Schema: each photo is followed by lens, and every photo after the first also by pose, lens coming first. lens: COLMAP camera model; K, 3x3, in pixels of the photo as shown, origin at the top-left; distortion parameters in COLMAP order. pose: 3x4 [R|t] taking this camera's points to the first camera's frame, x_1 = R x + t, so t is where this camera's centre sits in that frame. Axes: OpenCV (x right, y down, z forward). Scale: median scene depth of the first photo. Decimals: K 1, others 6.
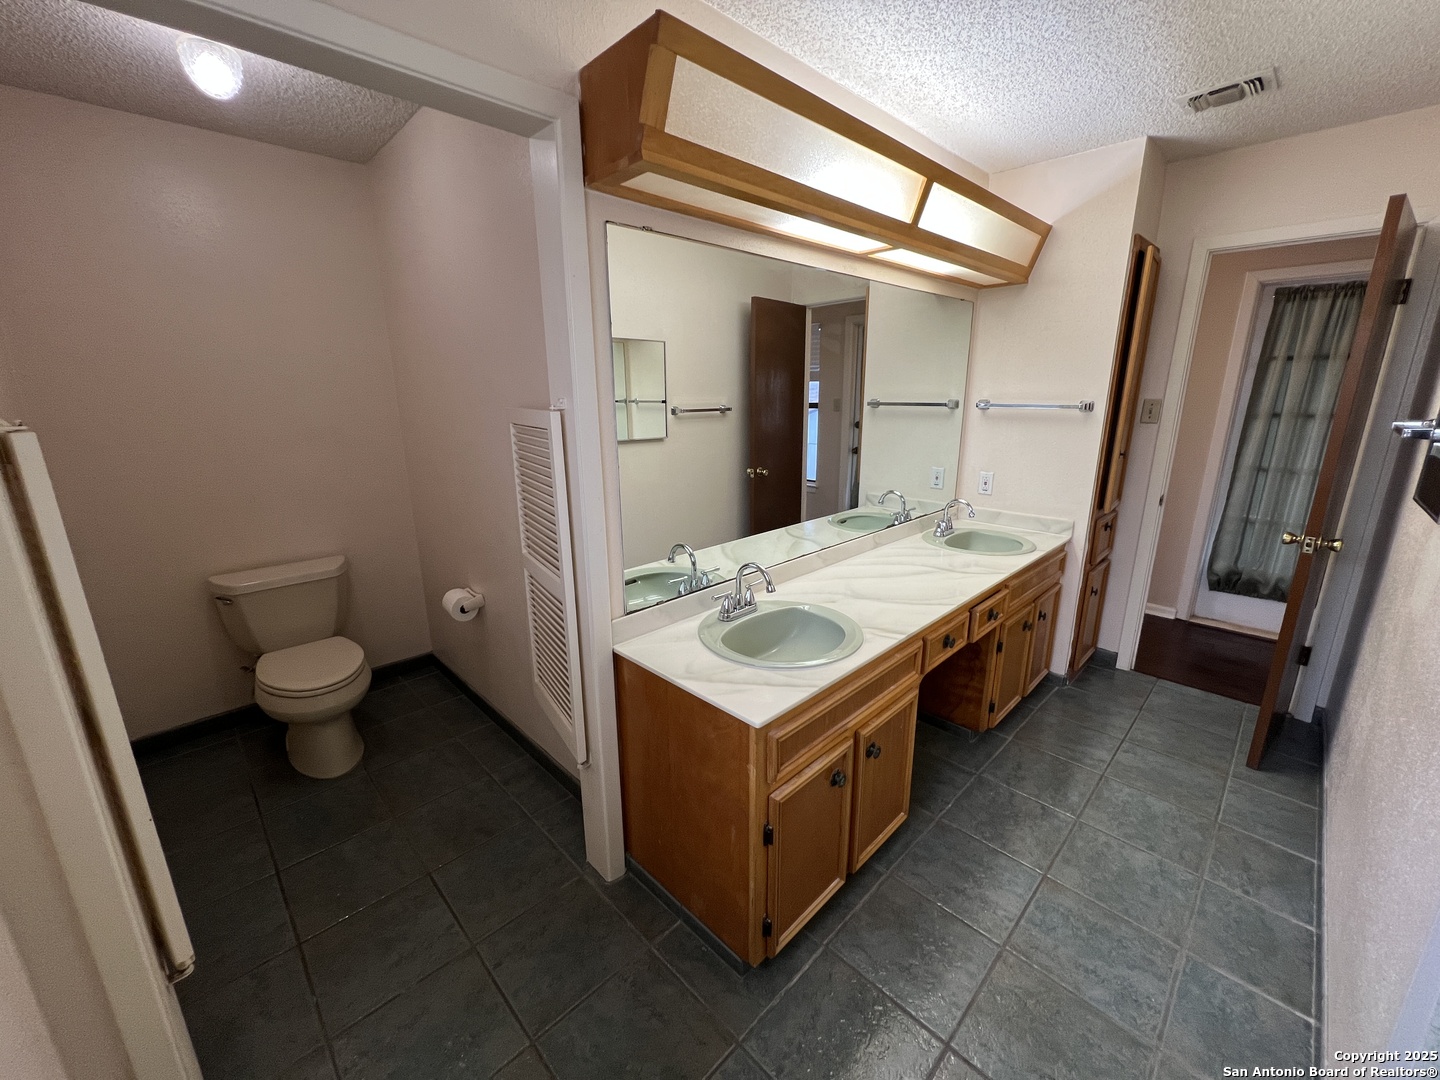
lens RADIAL K [[574.3, 0, 715.9], [0, 574.3, 534.3], [0, 0, 1]] dist [-0.000596, 0.000000]
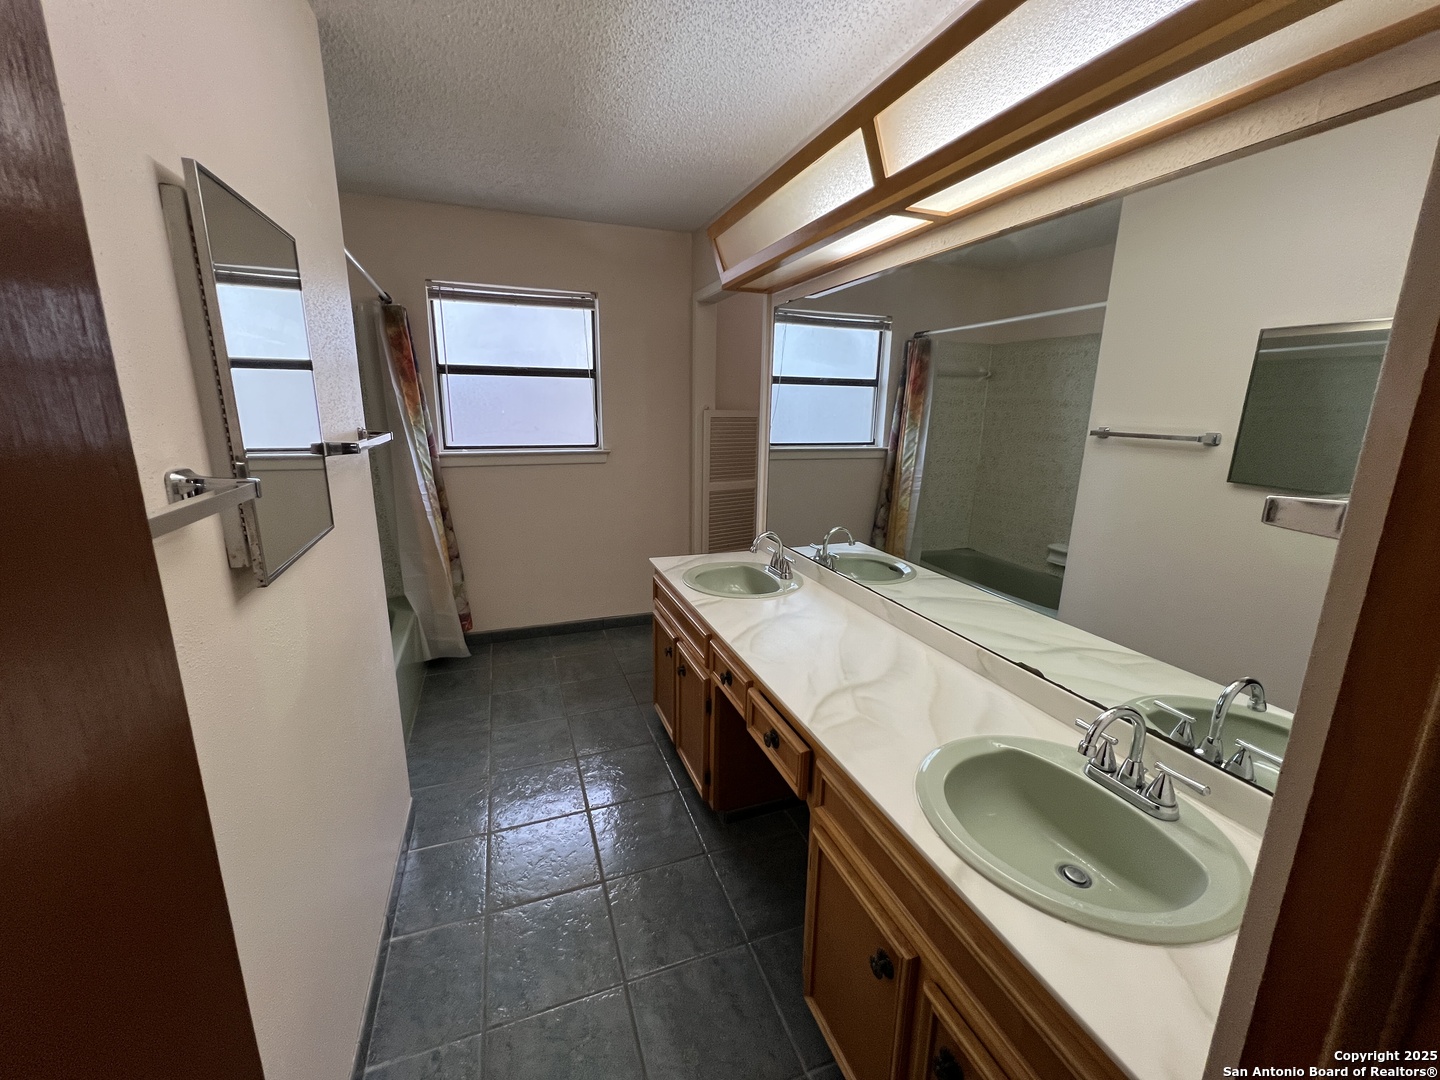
lens RADIAL K [[583.9, 0, 711.7], [0, 583.9, 534.4], [0, 0, 1]] dist [0.036461, -0.000002]
pose [[-0.411930, 0.207869, -0.887189, 1.021447], [-0.233093, 0.917200, 0.323128, -0.272532], [0.880898, 0.339904, -0.329369, 1.031251]]
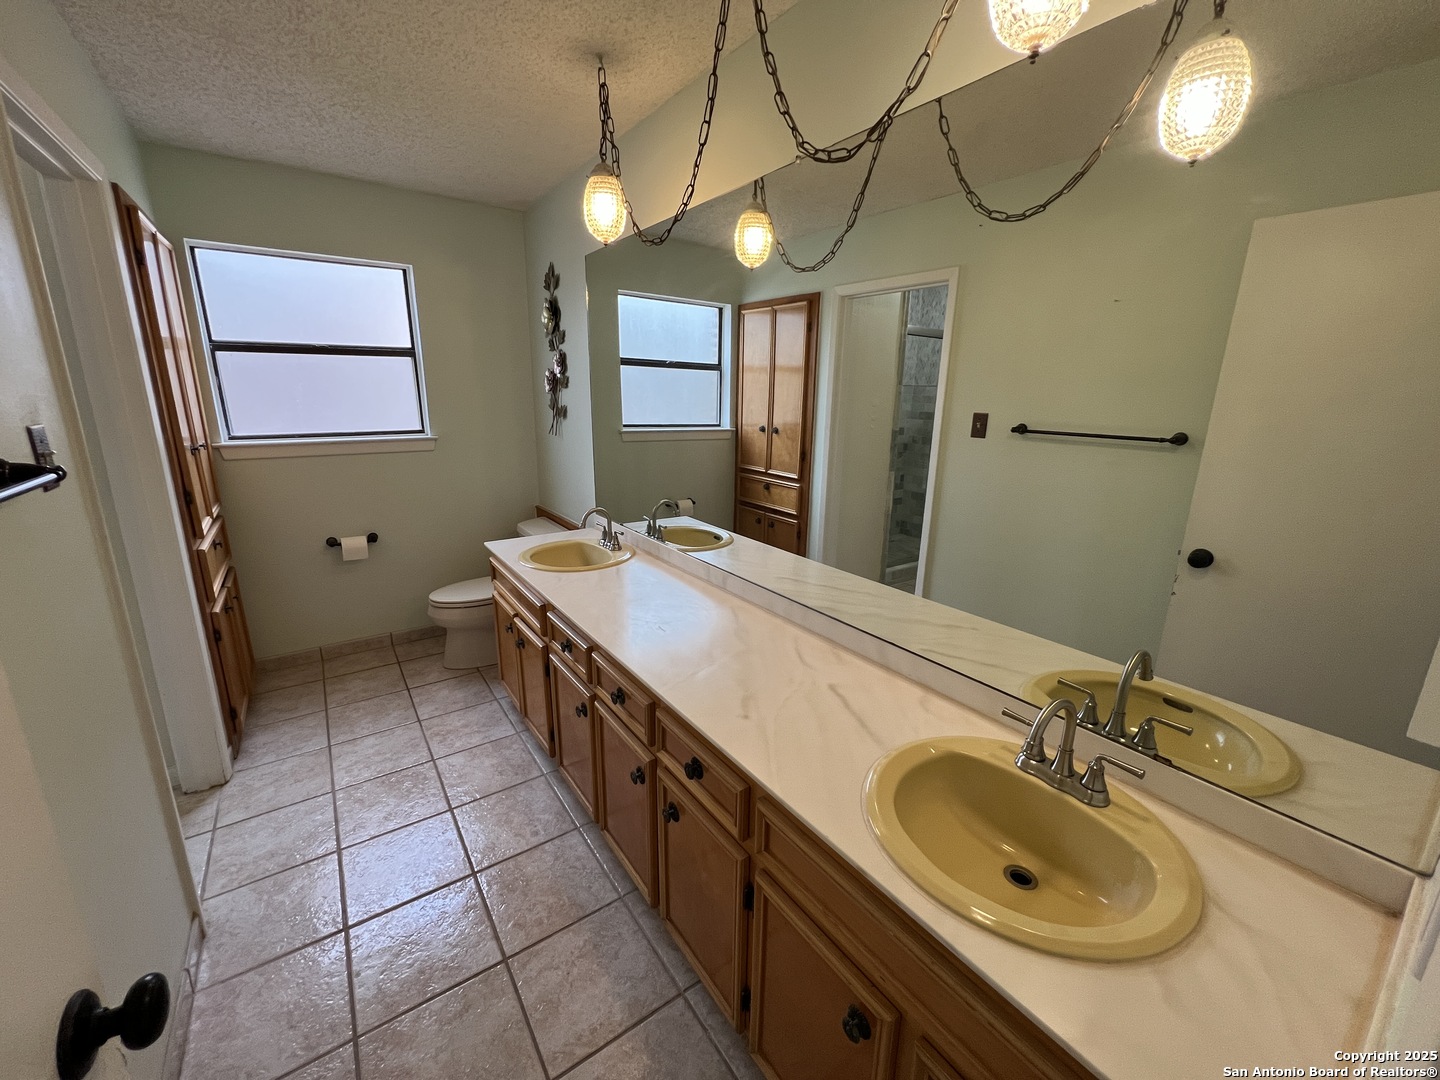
lens RADIAL K [[574.3, 0, 715.9], [0, 574.3, 534.3], [0, 0, 1]] dist [-0.000596, 0.000000]
pose [[-0.148285, 0.256044, -0.955224, 0.943382], [-0.257539, 0.922577, 0.287272, -0.254001], [0.954822, 0.288606, -0.070863, 0.955191]]
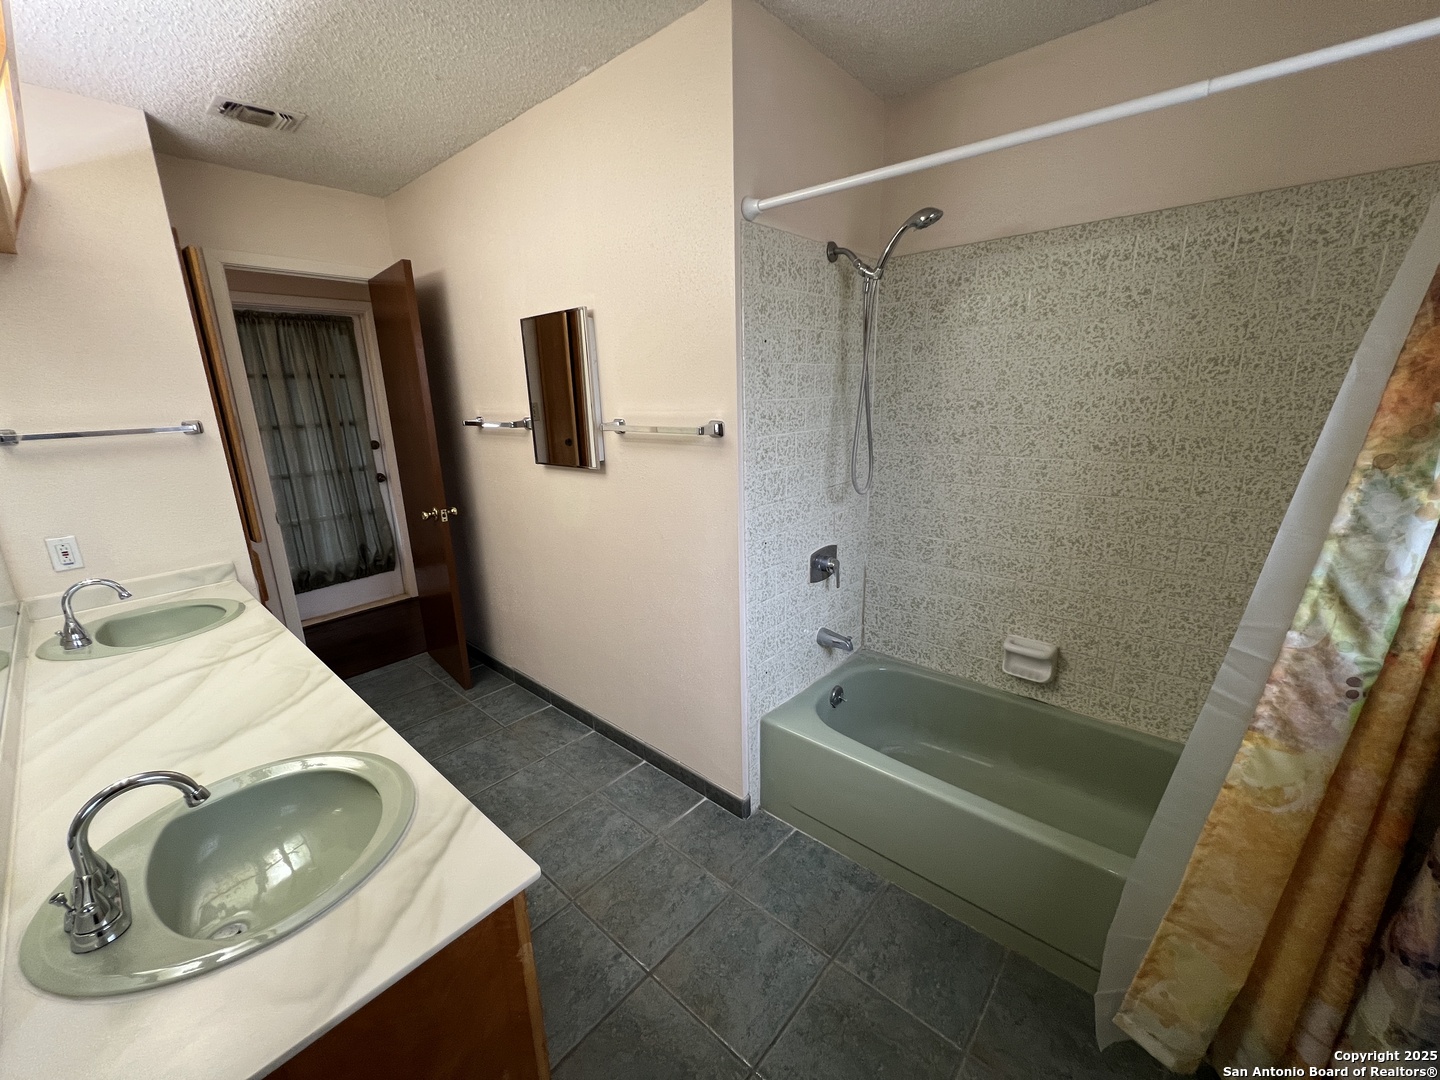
lens RADIAL K [[574.3, 0, 715.9], [0, 574.3, 534.3], [0, 0, 1]] dist [-0.000596, 0.000000]
pose [[-0.072951, -0.239990, 0.968031, -0.289409], [0.272699, 0.928829, 0.250822, -0.094649], [-0.959330, 0.282278, -0.002314, 0.373088]]
